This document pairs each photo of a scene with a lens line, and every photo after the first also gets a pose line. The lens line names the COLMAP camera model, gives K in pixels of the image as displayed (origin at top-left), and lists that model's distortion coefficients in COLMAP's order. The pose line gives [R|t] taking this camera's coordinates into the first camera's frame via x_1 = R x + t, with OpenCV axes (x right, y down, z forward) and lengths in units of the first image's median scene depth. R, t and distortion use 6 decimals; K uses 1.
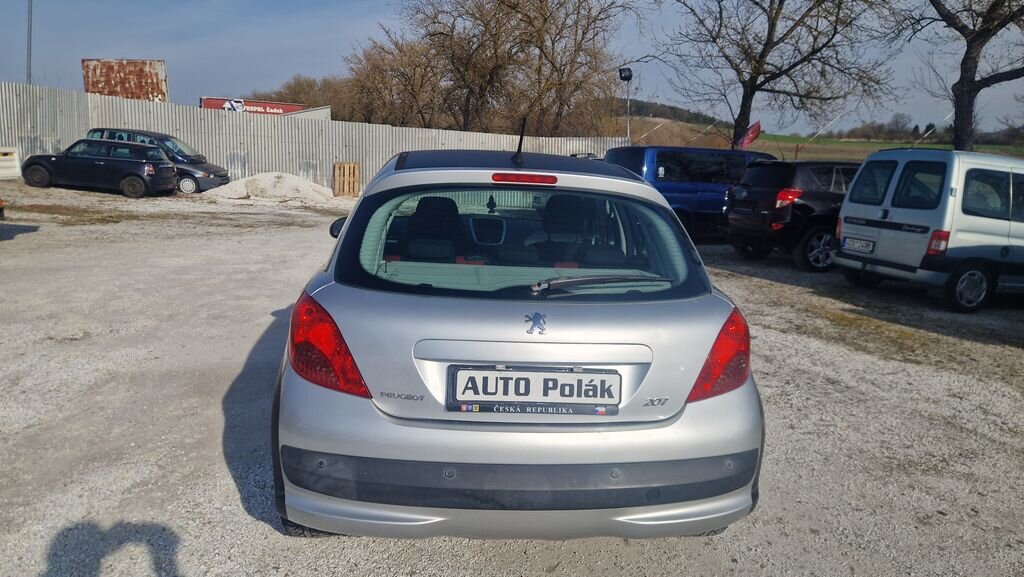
lens RADIAL K [[697.7, 0, 512.0], [0, 697.7, 288.5], [0, 0, 1]] dist [0.067833, -0.055054]
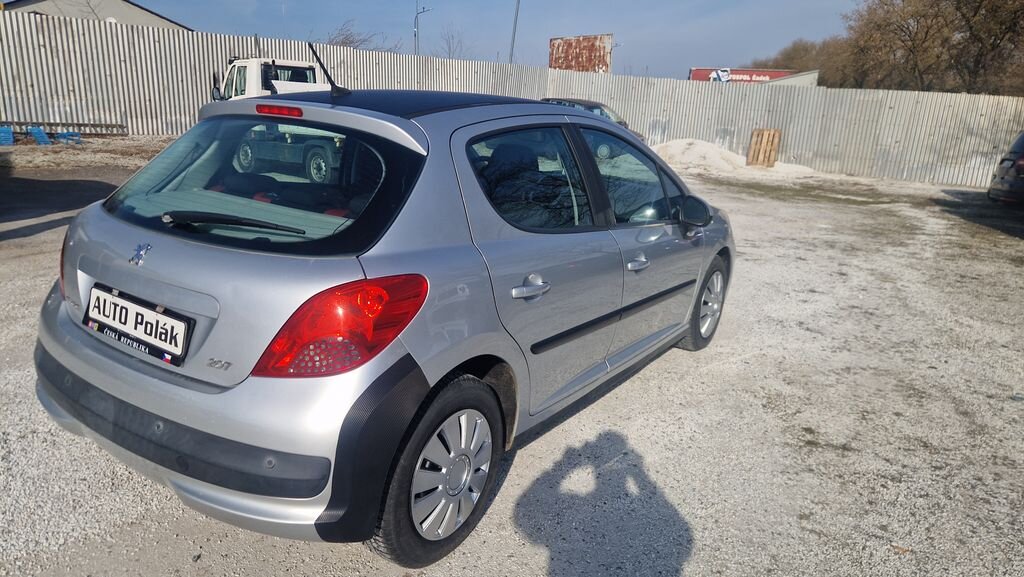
lens RADIAL K [[697.7, 0, 512.0], [0, 697.7, 288.5], [0, 0, 1]] dist [0.067833, -0.055054]
pose [[0.755117, 0.157076, -0.636494, 0.146881], [-0.133251, 0.987380, 0.085584, -0.007660], [0.641905, 0.020187, 0.766518, 0.081600]]
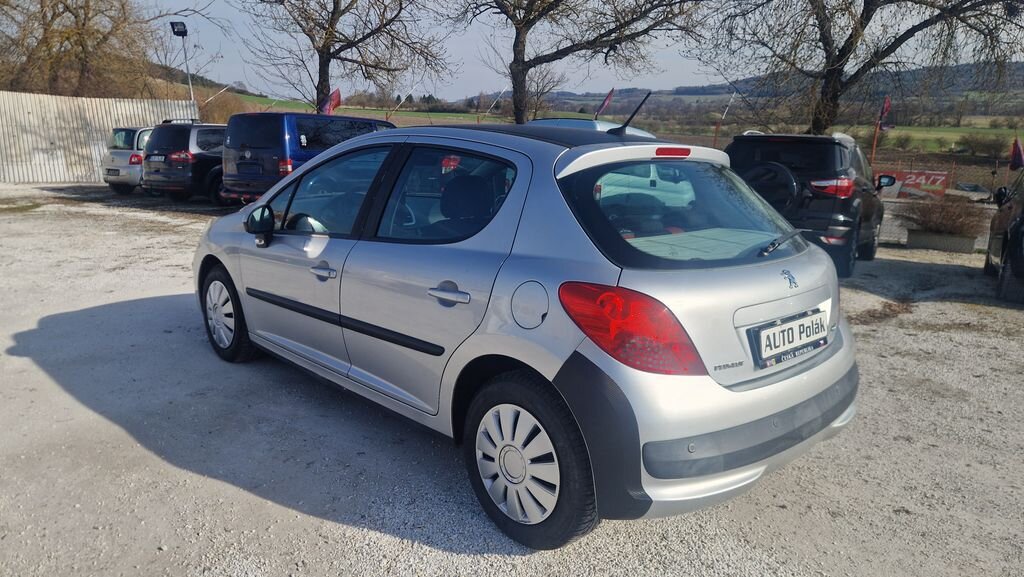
lens RADIAL K [[693.2, 0, 470.2], [0, 693.2, 301.4], [0, 0, 1]] dist [0.064124, -0.000510]
pose [[0.794341, -0.156825, 0.586880, -0.148192], [0.117502, 0.987523, 0.104845, -0.013463], [-0.595999, -0.014323, 0.802857, 0.054338]]
